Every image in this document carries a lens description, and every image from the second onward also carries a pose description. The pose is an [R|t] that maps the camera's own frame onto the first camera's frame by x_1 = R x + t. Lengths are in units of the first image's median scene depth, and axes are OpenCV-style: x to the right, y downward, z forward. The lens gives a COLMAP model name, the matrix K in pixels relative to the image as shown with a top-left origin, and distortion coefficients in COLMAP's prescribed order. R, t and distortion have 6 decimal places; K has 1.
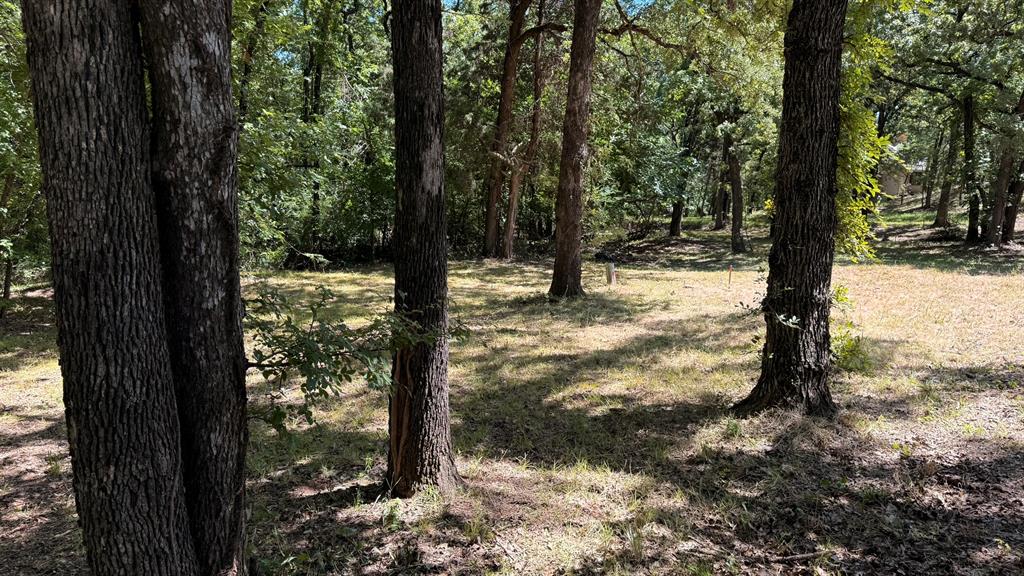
lens RADIAL K [[692.6, 0, 512.0], [0, 692.6, 288.9], [0, 0, 1]] dist [0.036511, -0.001830]
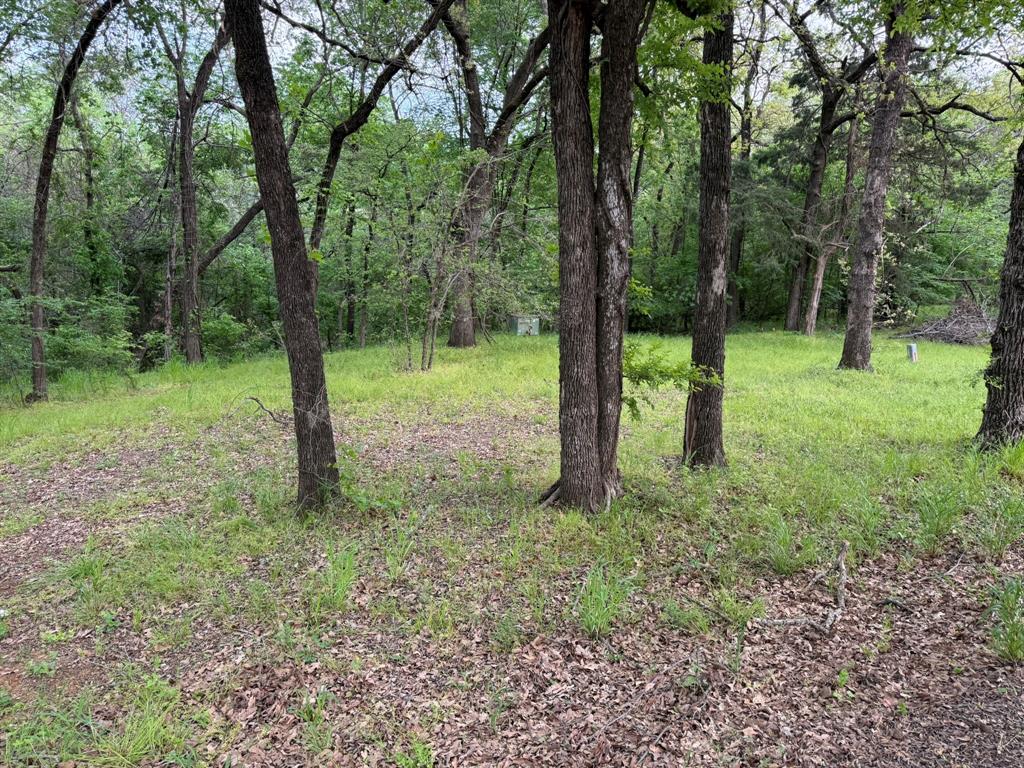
lens RADIAL K [[713.9, 0, 506.3], [0, 713.9, 384.5], [0, 0, 1]] dist [0.039367, -0.000657]
pose [[0.909266, 0.055295, -0.412525, 0.190790], [-0.044712, 0.998377, 0.035270, 0.058857], [0.413806, -0.013625, 0.910263, -1.037982]]
